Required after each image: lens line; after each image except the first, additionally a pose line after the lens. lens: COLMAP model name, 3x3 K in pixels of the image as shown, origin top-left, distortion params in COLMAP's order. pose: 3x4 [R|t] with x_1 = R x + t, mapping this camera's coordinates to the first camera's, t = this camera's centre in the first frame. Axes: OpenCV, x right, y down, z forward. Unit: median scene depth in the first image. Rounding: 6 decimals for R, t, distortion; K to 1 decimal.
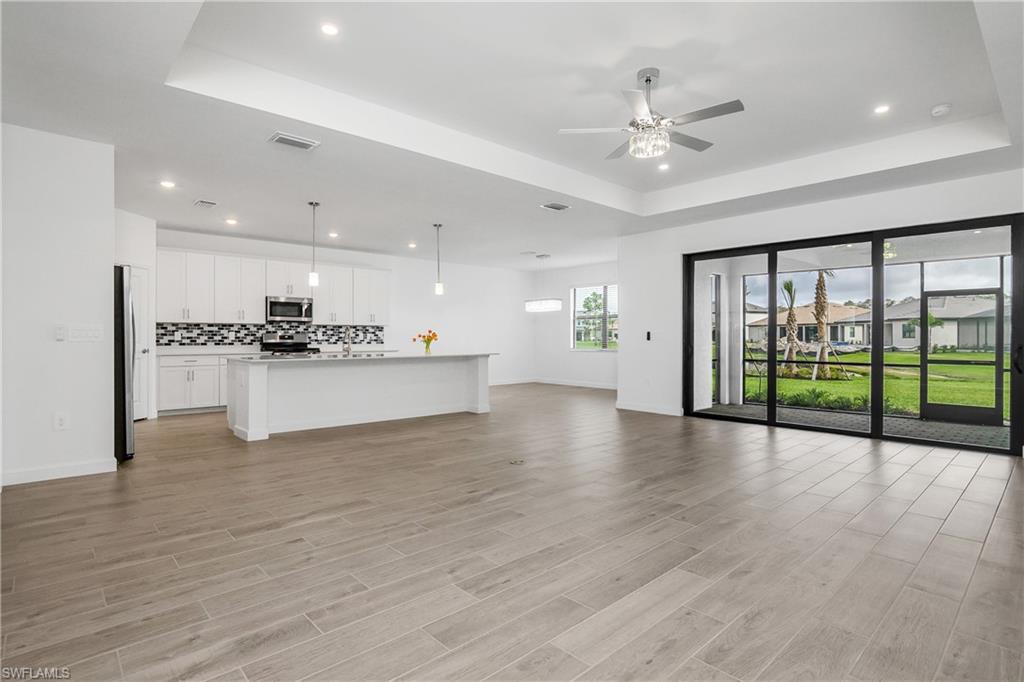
lens RADIAL K [[507.4, 0, 499.1], [0, 507.4, 334.4], [0, 0, 1]] dist [-0.024556, 0.006257]
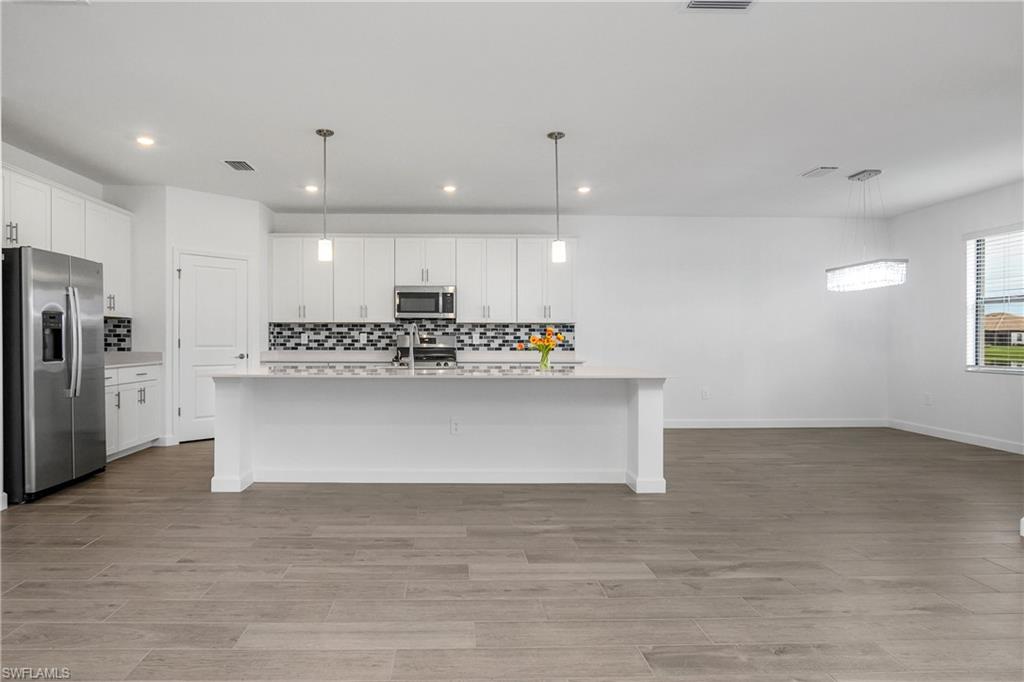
lens RADIAL K [[578.2, 0, 458.8], [0, 578.2, 336.6], [0, 0, 1]] dist [-0.022962, 0.002201]
pose [[0.763124, -0.000788, -0.646251, 0.169240], [0.000715, 1.000000, -0.000375, 0.000254], [0.646251, -0.000176, 0.763125, 0.396580]]
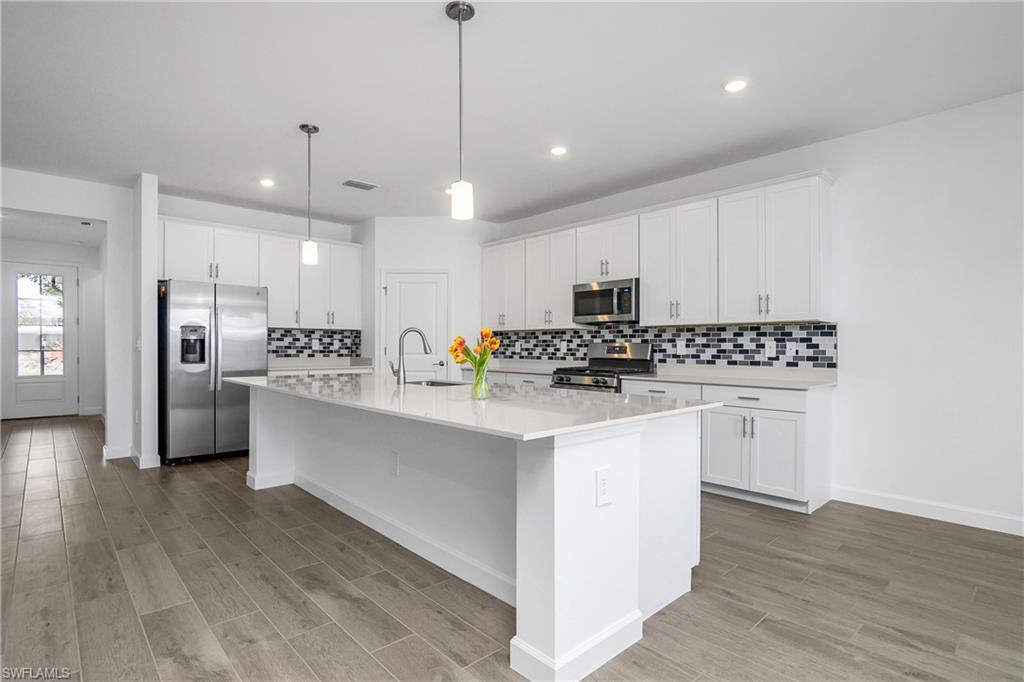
lens RADIAL K [[507.4, 0, 504.2], [0, 507.4, 345.9], [0, 0, 1]] dist [-0.024556, 0.006257]
pose [[0.029784, -0.001992, -0.999554, 0.173986], [0.000348, 0.999998, -0.001983, 0.002444], [0.999556, -0.000289, 0.029785, 0.880656]]
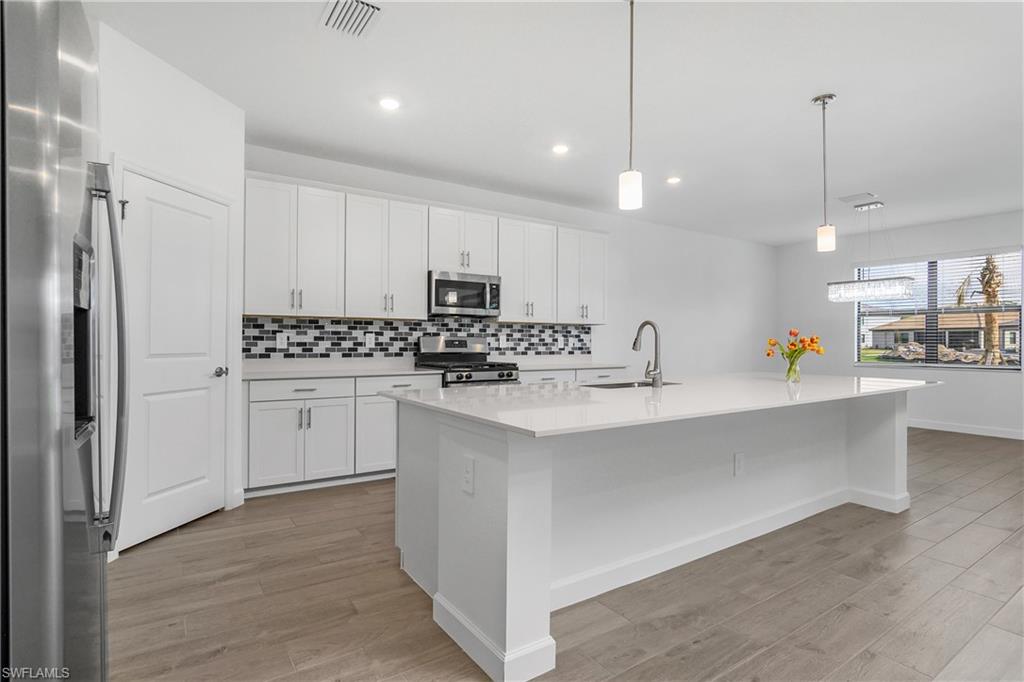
lens RADIAL K [[507.4, 0, 503.5], [0, 507.4, 333.8], [0, 0, 1]] dist [-0.024556, 0.006257]
pose [[0.991197, 0.002461, -0.132369, -0.301191], [-0.003777, 0.999946, -0.009688, -0.000097], [0.132338, 0.010103, 0.991153, 0.448266]]
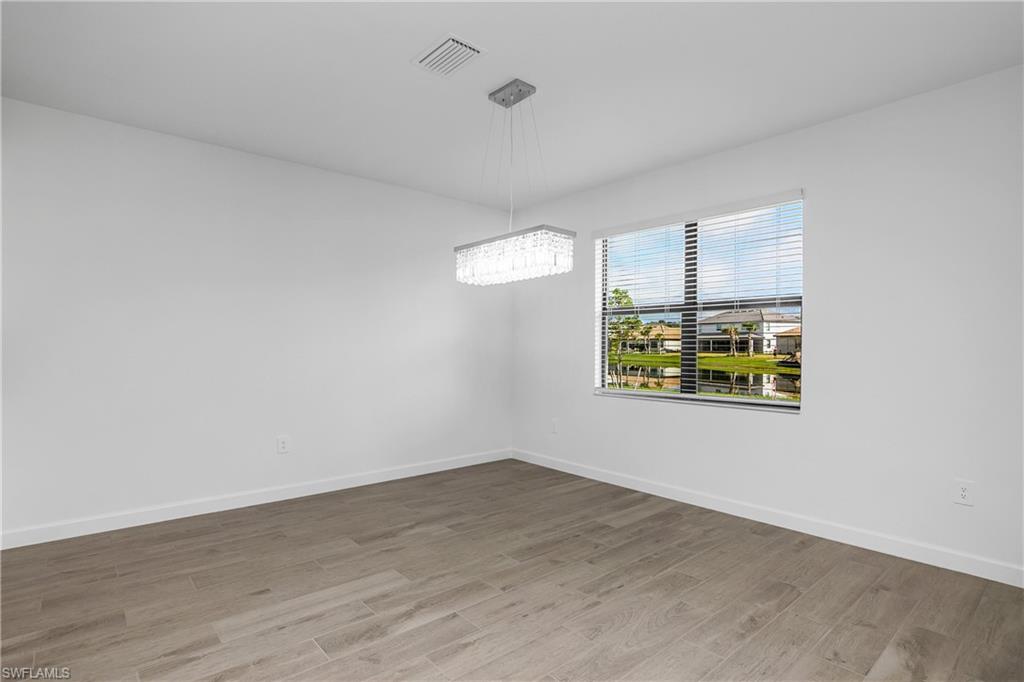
lens RADIAL K [[507.4, 0, 506.9], [0, 507.4, 360.7], [0, 0, 1]] dist [-0.024556, 0.006257]
pose [[0.999978, 0.005122, -0.004105, 0.099692], [-0.004978, 0.999401, 0.034238, -0.010690], [0.004278, -0.034217, 0.999405, 0.843062]]
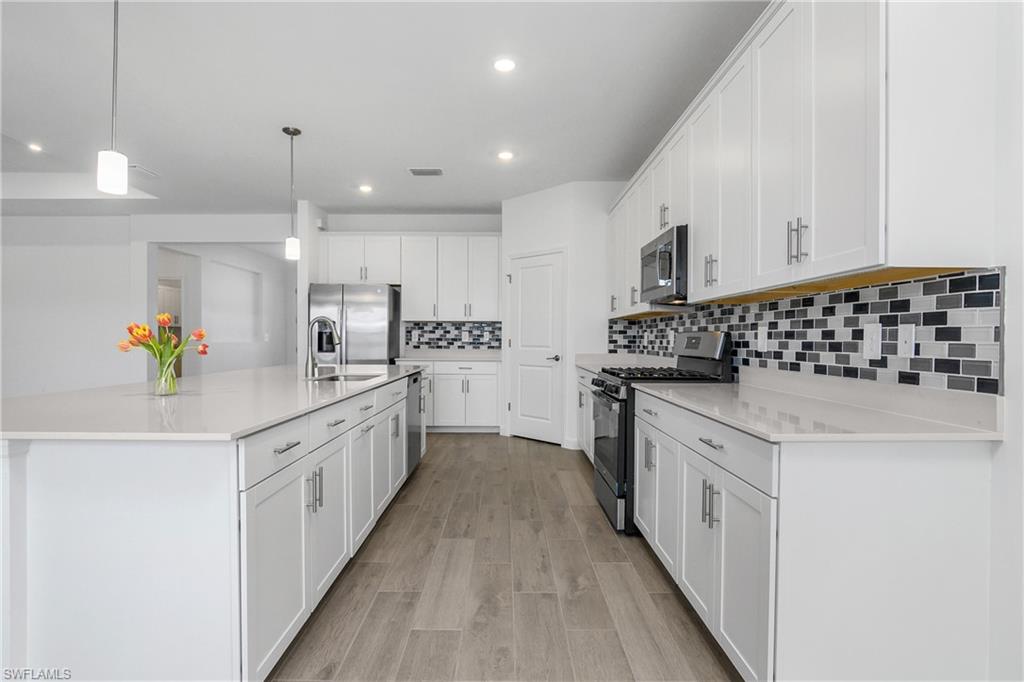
lens RADIAL K [[507.4, 0, 507.5], [0, 507.4, 342.4], [0, 0, 1]] dist [-0.024556, 0.006257]
pose [[-0.647991, 0.001709, -0.761646, -0.046392], [-0.001920, 0.999991, 0.003877, 0.004664], [0.761645, 0.003974, -0.647982, 1.178725]]
